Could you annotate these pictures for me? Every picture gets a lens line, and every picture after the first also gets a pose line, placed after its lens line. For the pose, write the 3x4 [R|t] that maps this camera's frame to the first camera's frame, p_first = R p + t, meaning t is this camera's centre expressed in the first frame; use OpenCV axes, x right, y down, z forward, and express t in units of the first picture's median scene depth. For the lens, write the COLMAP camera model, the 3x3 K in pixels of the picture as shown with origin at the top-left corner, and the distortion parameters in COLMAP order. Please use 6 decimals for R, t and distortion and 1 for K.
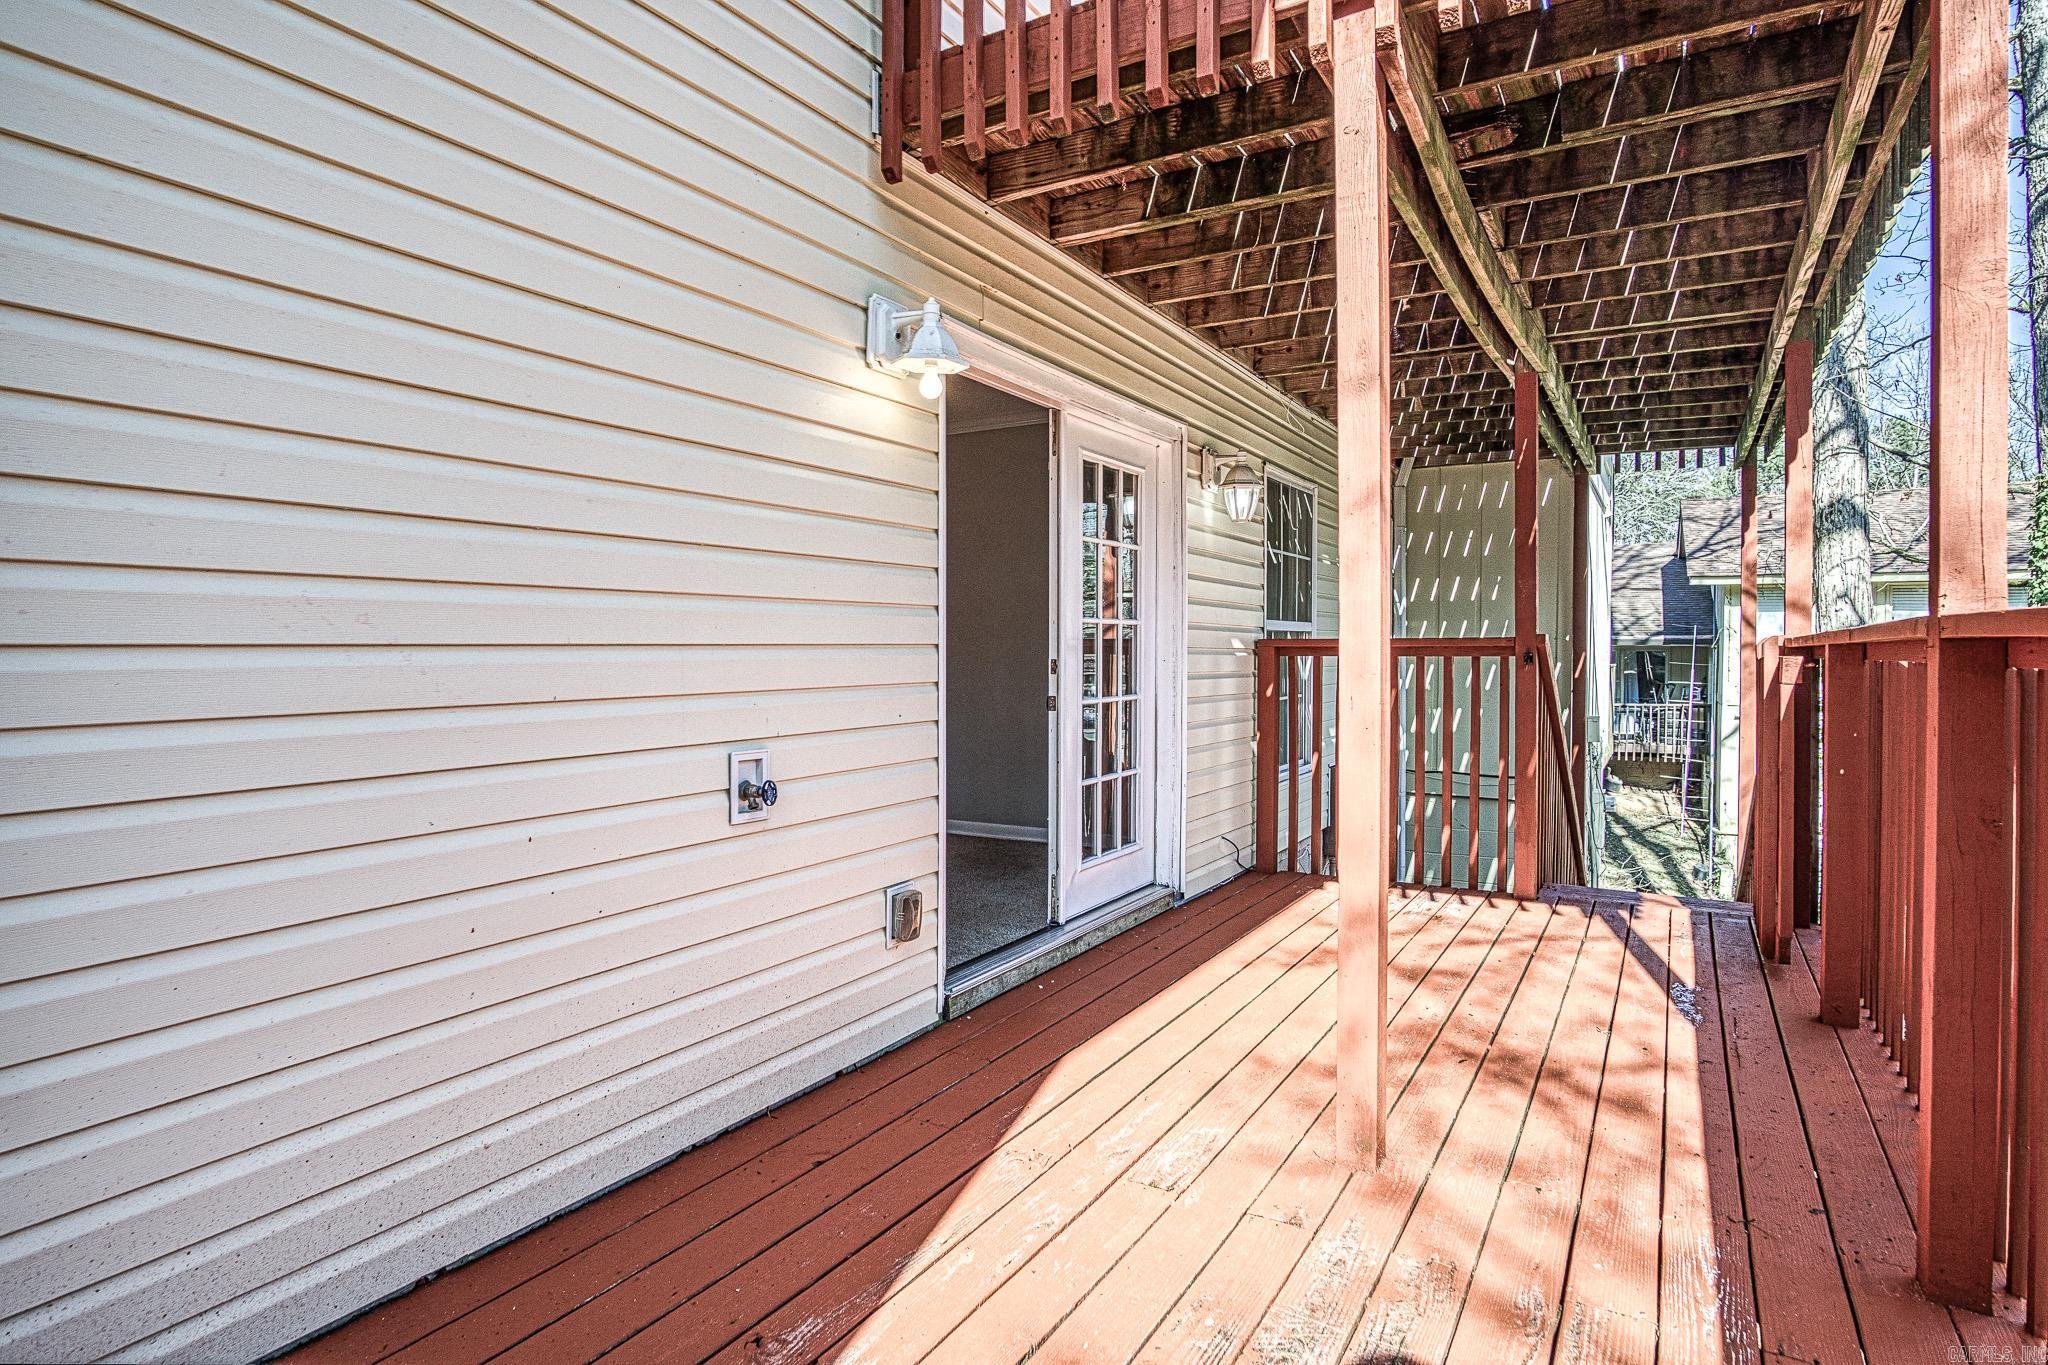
lens RADIAL K [[1148.3, 0, 992.8], [0, 1148.3, 658.2], [0, 0, 1]] dist [-0.003586, 0.002952]
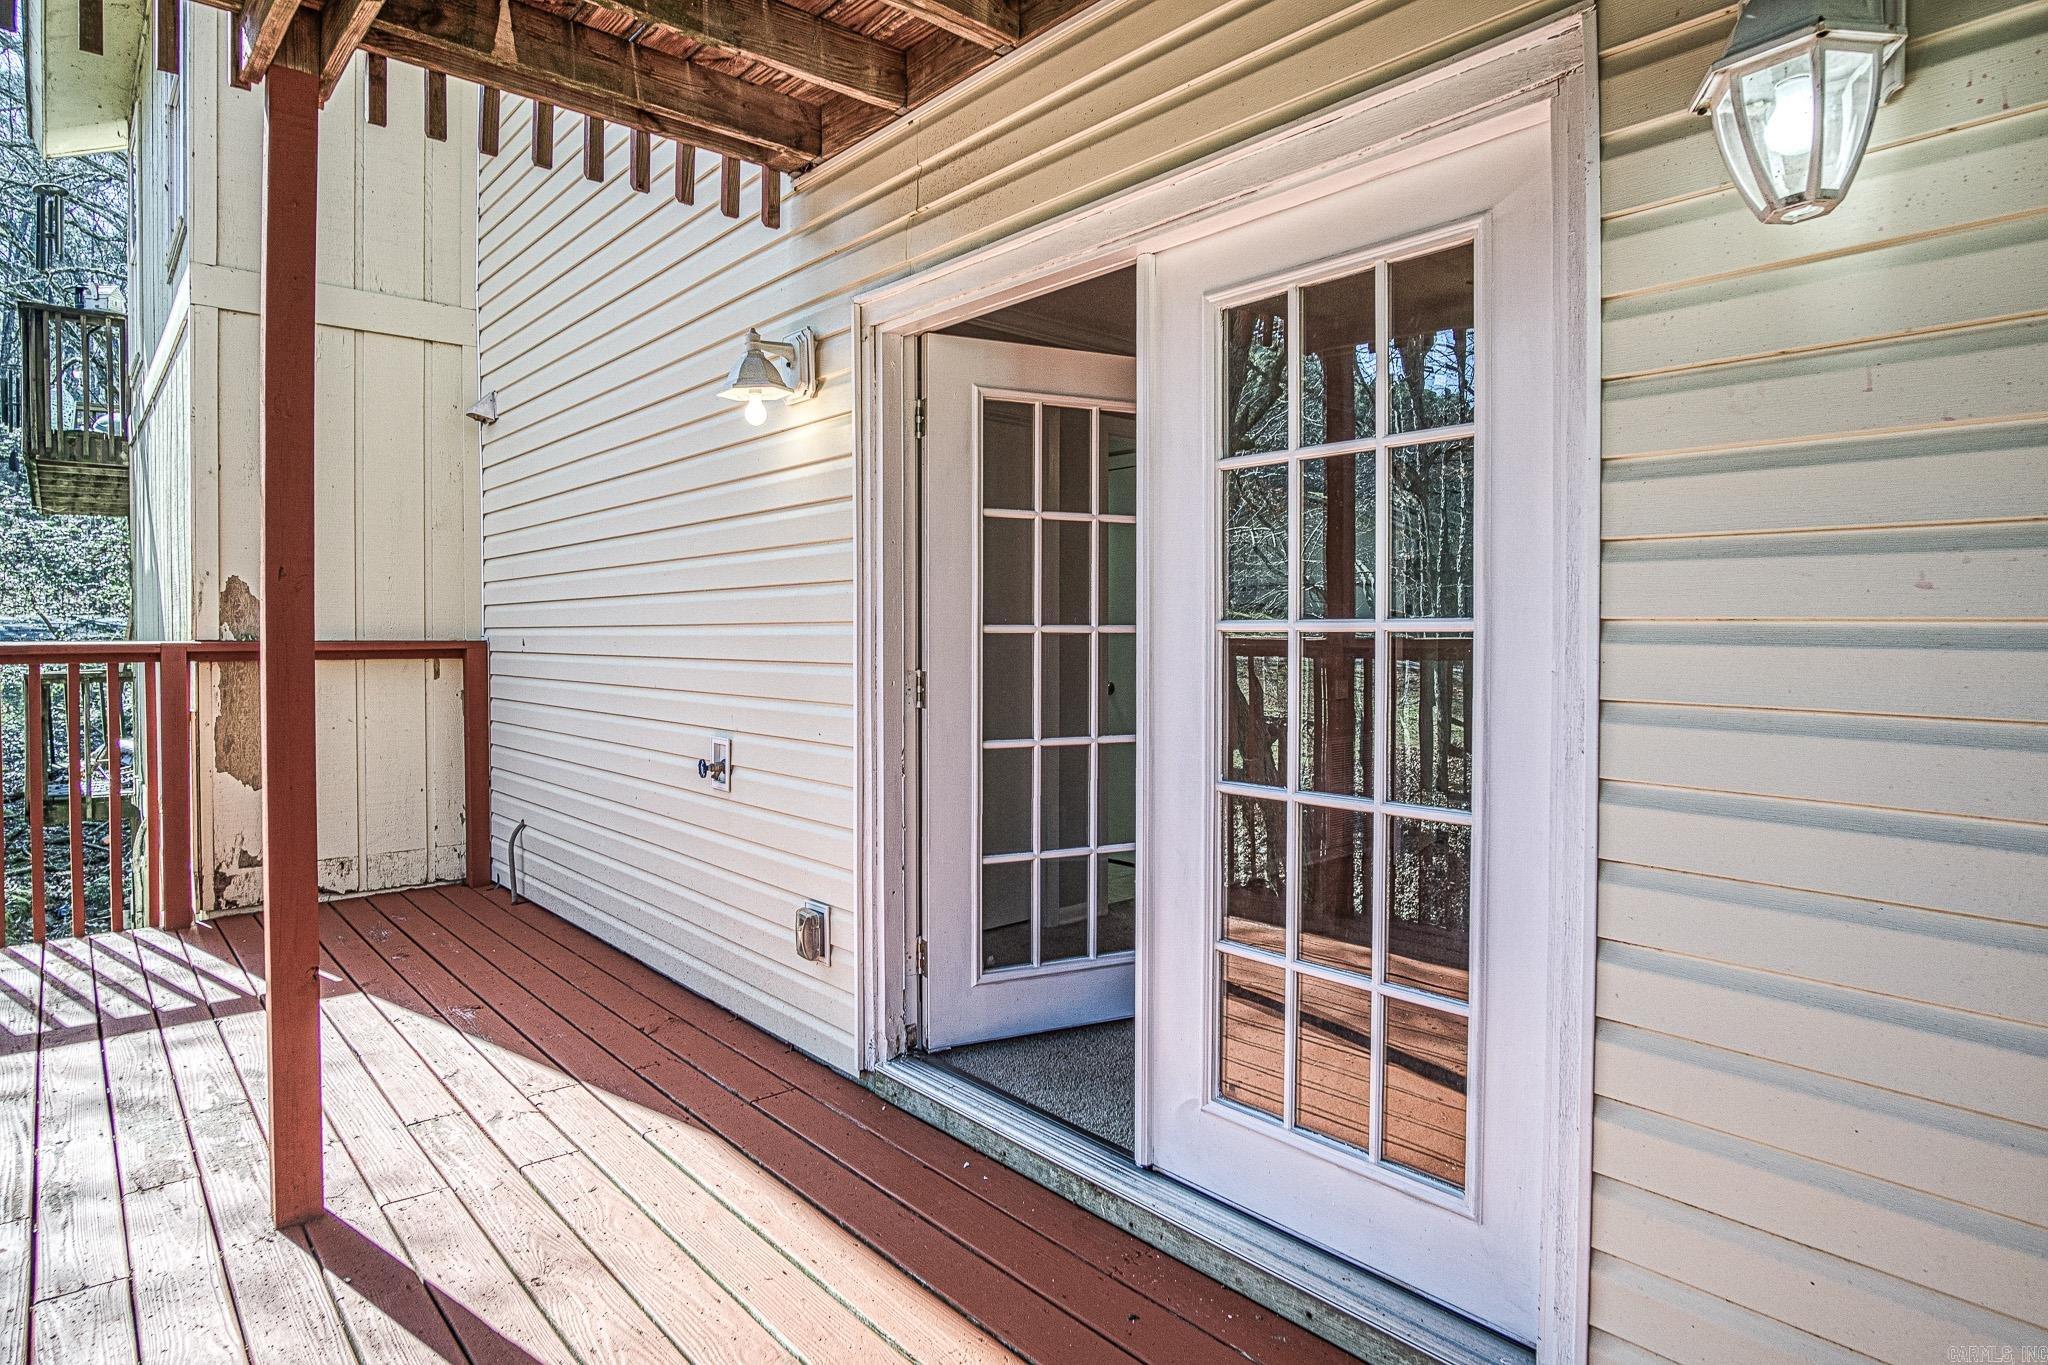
lens RADIAL K [[1148.3, 0, 992.8], [0, 1148.3, 658.2], [0, 0, 1]] dist [-0.003586, 0.002952]
pose [[-0.327453, 0.014862, -0.944751, 0.691954], [-0.012556, 0.999720, 0.020079, -0.032852], [0.944784, 0.018437, -0.327174, 1.250780]]
